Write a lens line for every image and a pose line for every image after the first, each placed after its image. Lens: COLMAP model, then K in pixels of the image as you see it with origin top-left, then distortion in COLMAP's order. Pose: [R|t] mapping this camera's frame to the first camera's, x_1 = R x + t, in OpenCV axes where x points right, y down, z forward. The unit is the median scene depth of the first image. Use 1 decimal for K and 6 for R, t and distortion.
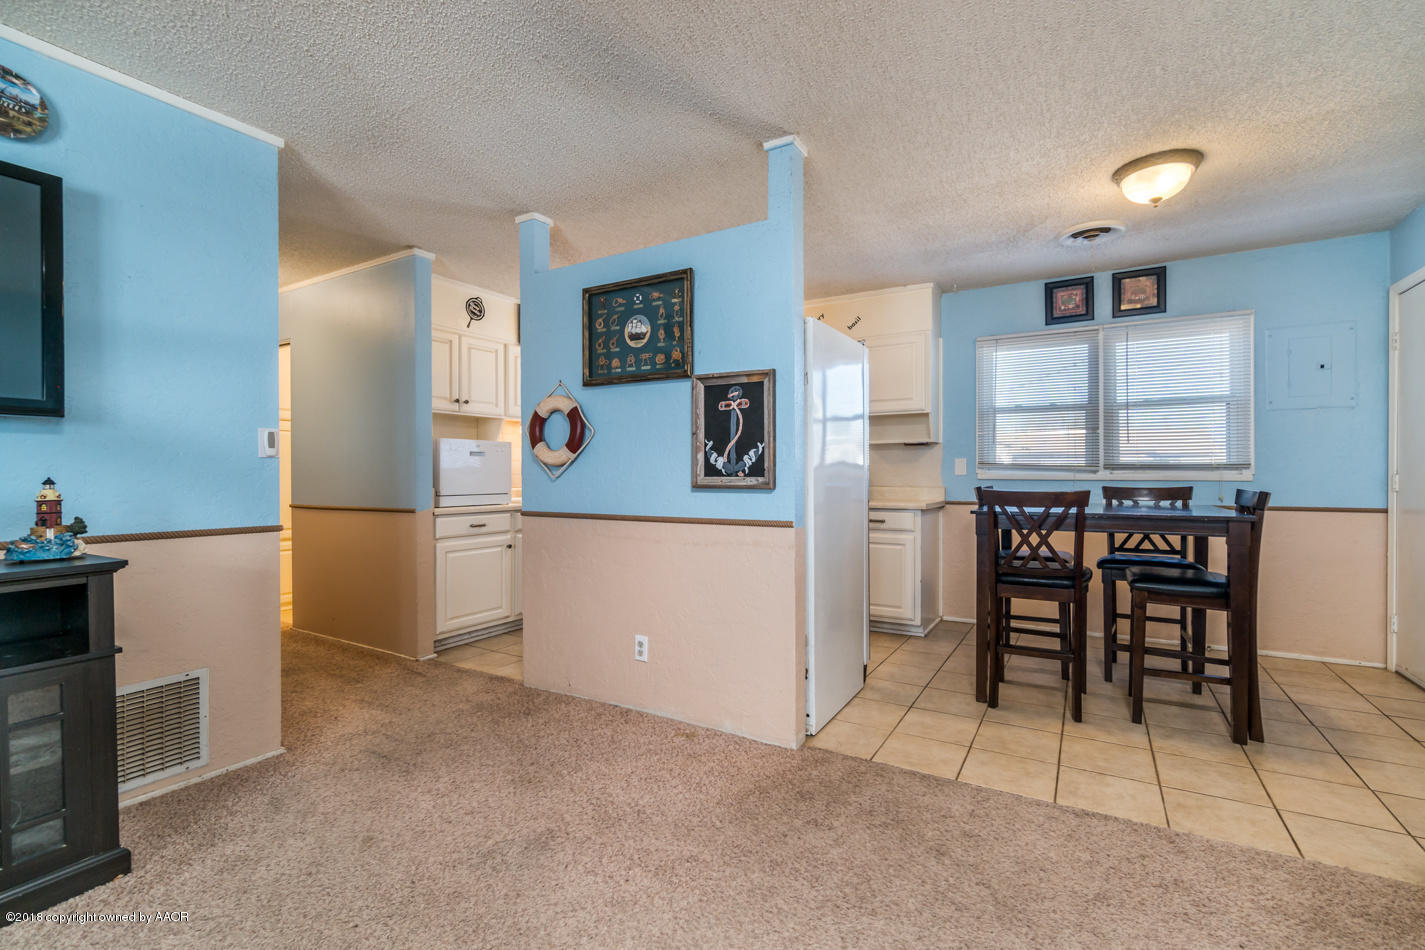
lens RADIAL K [[612.0, 0, 731.6], [0, 612.0, 474.7], [0, 0, 1]] dist [-0.001720, 0.000461]
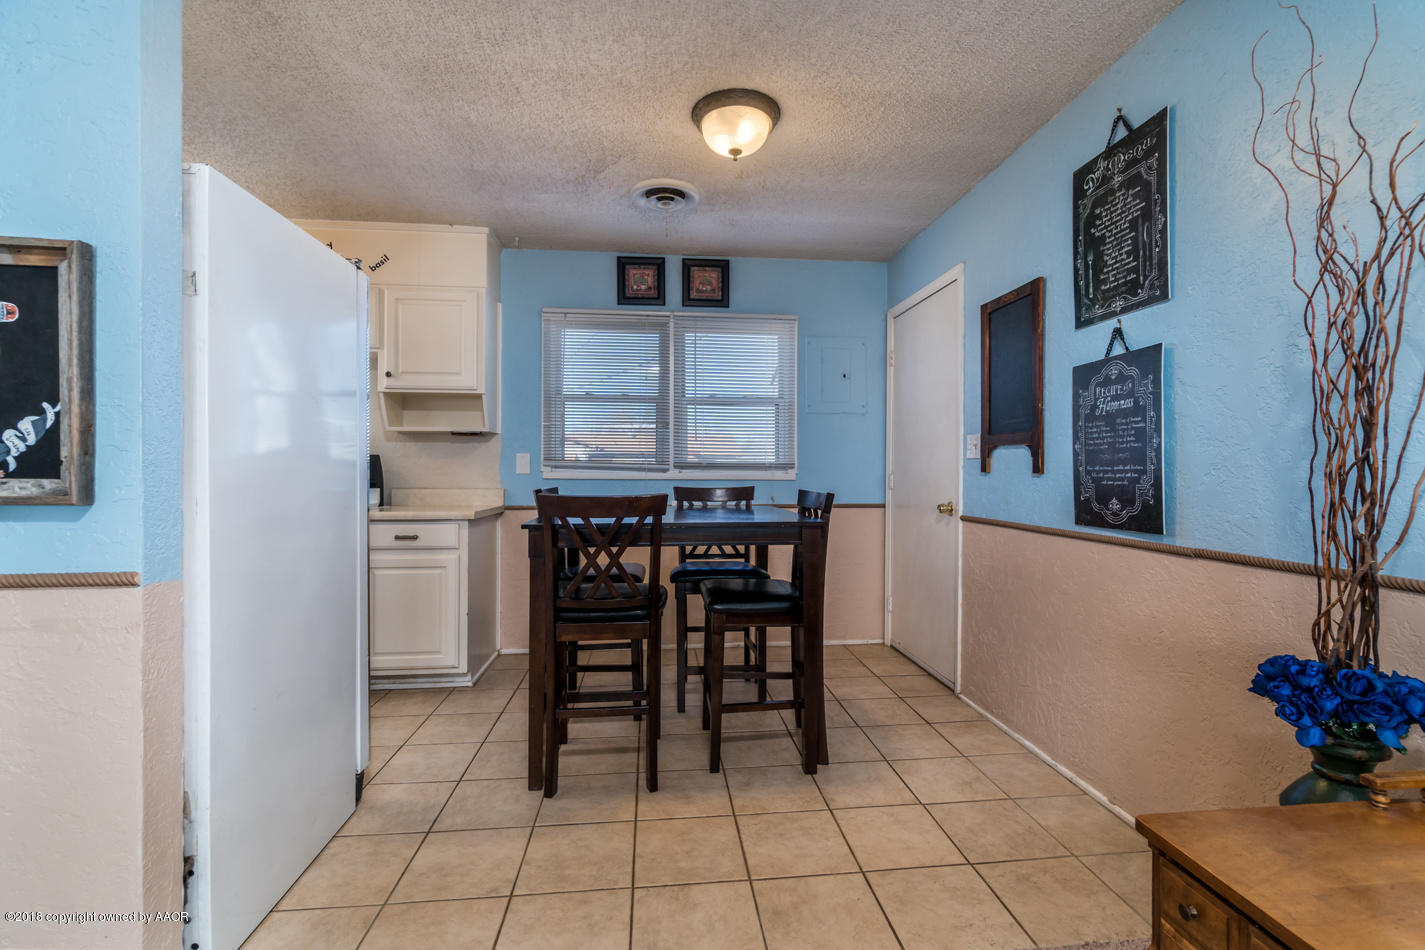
lens RADIAL K [[609.7, 0, 716.0], [0, 609.7, 468.9], [0, 0, 1]] dist [-0.001474, -0.000027]
pose [[0.804315, 0.006887, 0.594163, 0.138166], [-0.003315, 0.999969, -0.007102, -0.001469], [-0.594194, 0.003742, 0.804313, 0.271245]]
